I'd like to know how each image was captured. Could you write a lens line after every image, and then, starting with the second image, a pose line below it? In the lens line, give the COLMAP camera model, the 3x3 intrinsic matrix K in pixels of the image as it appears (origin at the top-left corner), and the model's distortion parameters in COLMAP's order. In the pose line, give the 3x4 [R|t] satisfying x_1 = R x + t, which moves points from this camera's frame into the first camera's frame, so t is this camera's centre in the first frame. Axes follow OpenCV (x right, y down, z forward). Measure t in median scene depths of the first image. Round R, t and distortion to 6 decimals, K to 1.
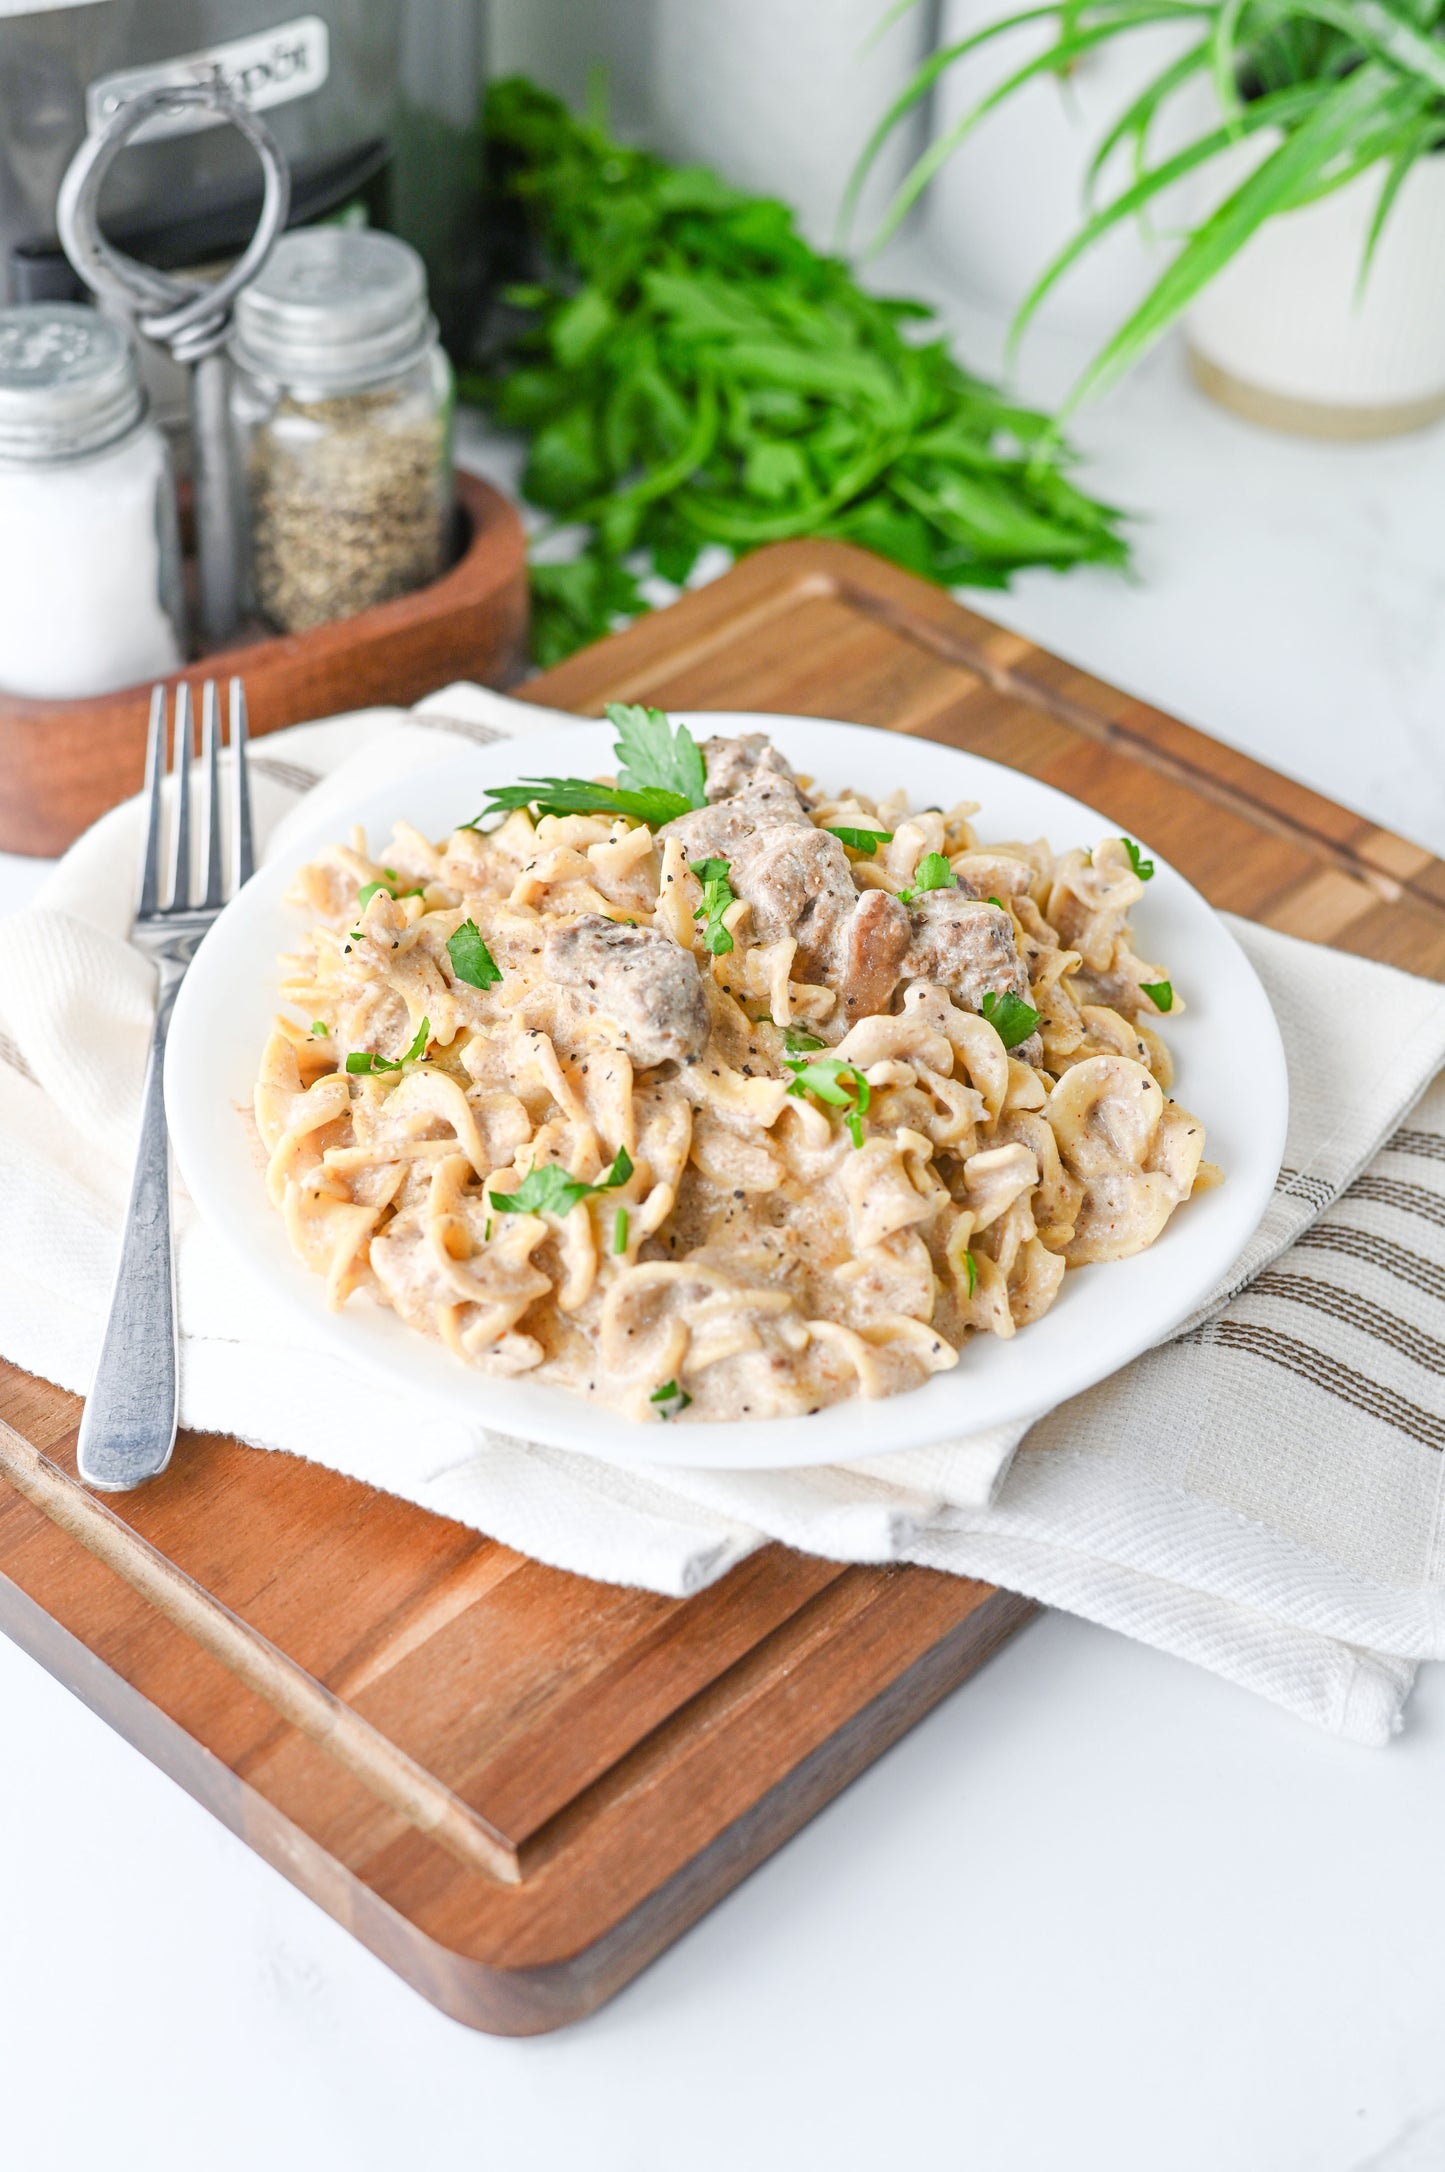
lens RADIAL K [[3337.9, 0, 722.5], [0, 3337.9, 1086.0], [0, 0, 1]] dist [-0.142513, 0.012484]
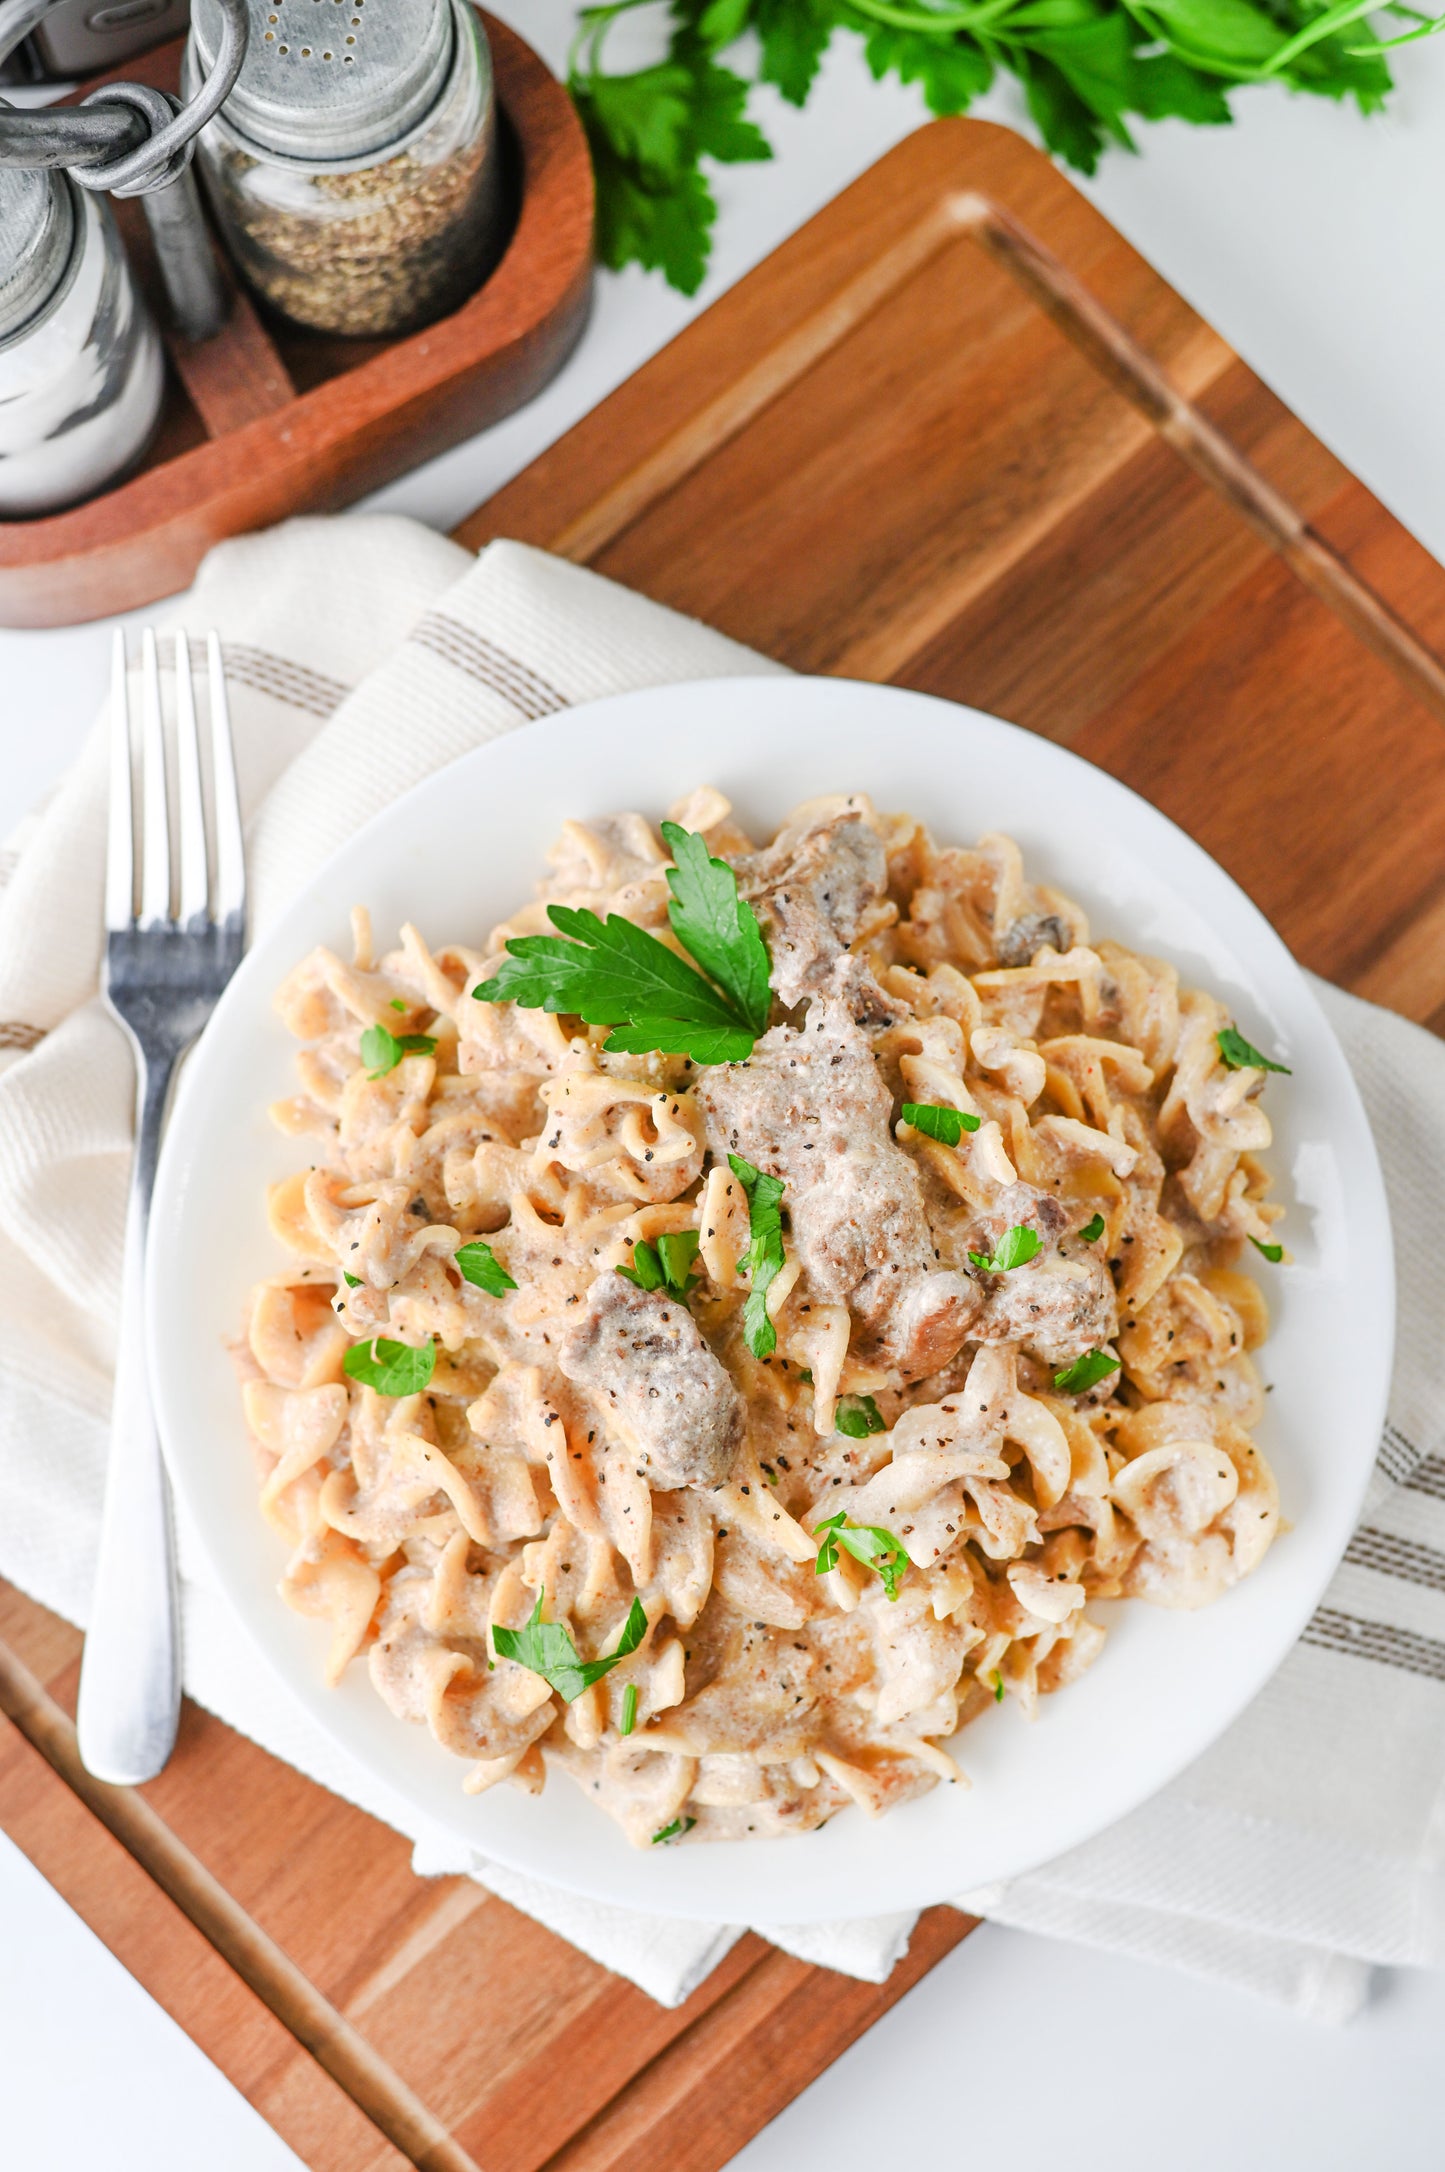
lens RADIAL K [[3337.9, 0, 722.5], [0, 3337.9, 1086.0], [0, 0, 1]] dist [-0.142513, 0.012484]
pose [[0.997164, 0.073873, -0.014358, -0.003369], [-0.046592, 0.755851, 0.653084, -0.684655], [0.059098, -0.650563, 0.757149, 0.387727]]
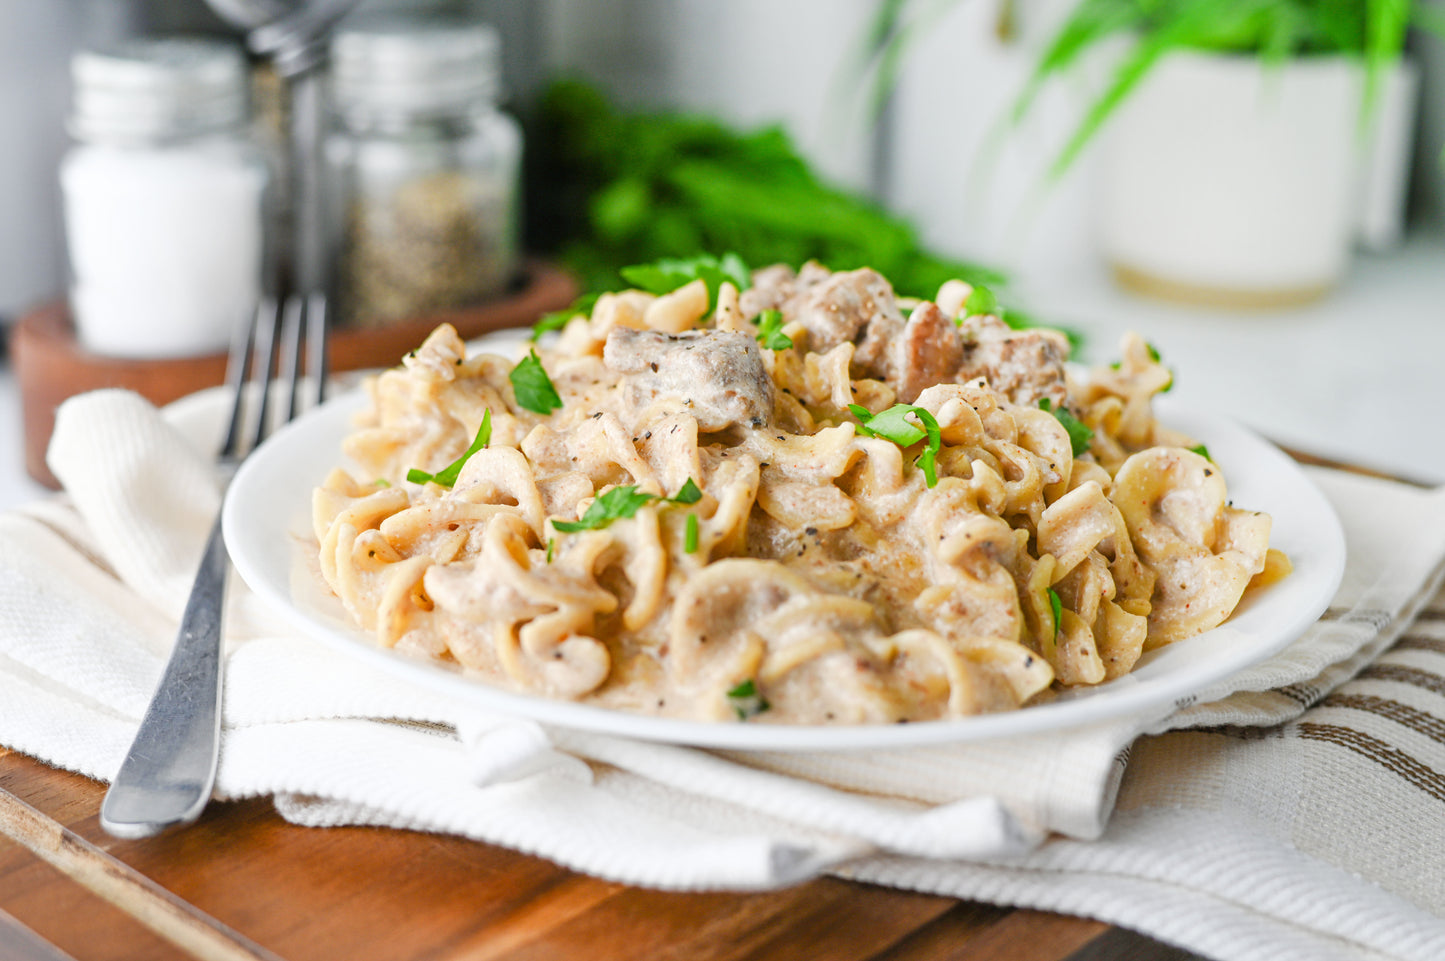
lens RADIAL K [[2310.0, 0, 722.5], [0, 2310.0, 480.5], [0, 0, 1]] dist [-0.168968, 0.033546]
pose [[0.999769, -0.011875, 0.017906, -0.031953], [0.017662, 0.928799, -0.370162, 0.262237], [-0.012235, 0.370393, 0.928794, 0.373816]]
